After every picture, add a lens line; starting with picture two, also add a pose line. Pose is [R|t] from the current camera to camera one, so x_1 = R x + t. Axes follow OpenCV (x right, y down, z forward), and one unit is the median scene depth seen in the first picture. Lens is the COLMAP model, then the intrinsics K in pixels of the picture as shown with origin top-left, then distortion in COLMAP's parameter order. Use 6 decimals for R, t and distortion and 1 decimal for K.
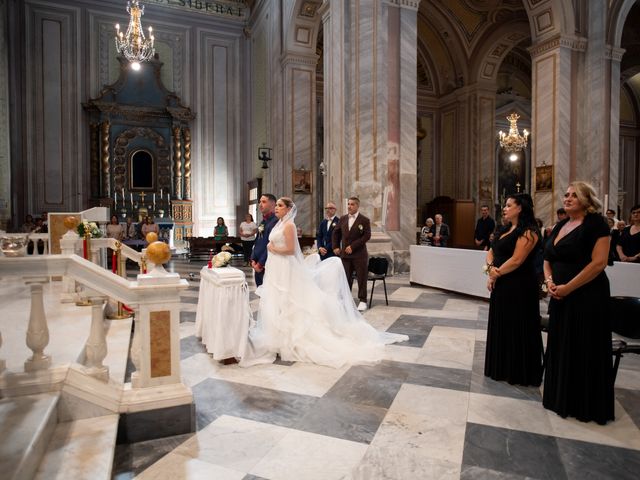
lens RADIAL K [[412.4, 0, 318.0], [0, 412.4, 238.7], [0, 0, 1]] dist [-0.039329, 0.015871]
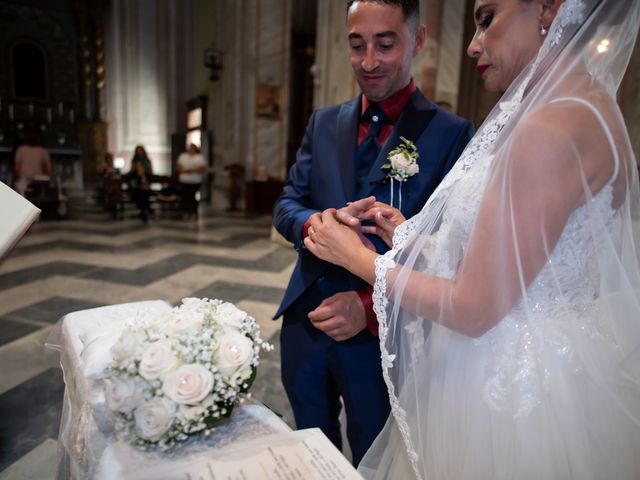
lens RADIAL K [[412.4, 0, 318.0], [0, 412.4, 238.7], [0, 0, 1]] dist [-0.039329, 0.015871]
pose [[0.986968, 0.019835, 0.159688, -0.067649], [-0.041682, 0.990017, 0.134647, -0.002528], [-0.155423, -0.139549, 0.977942, 0.279385]]
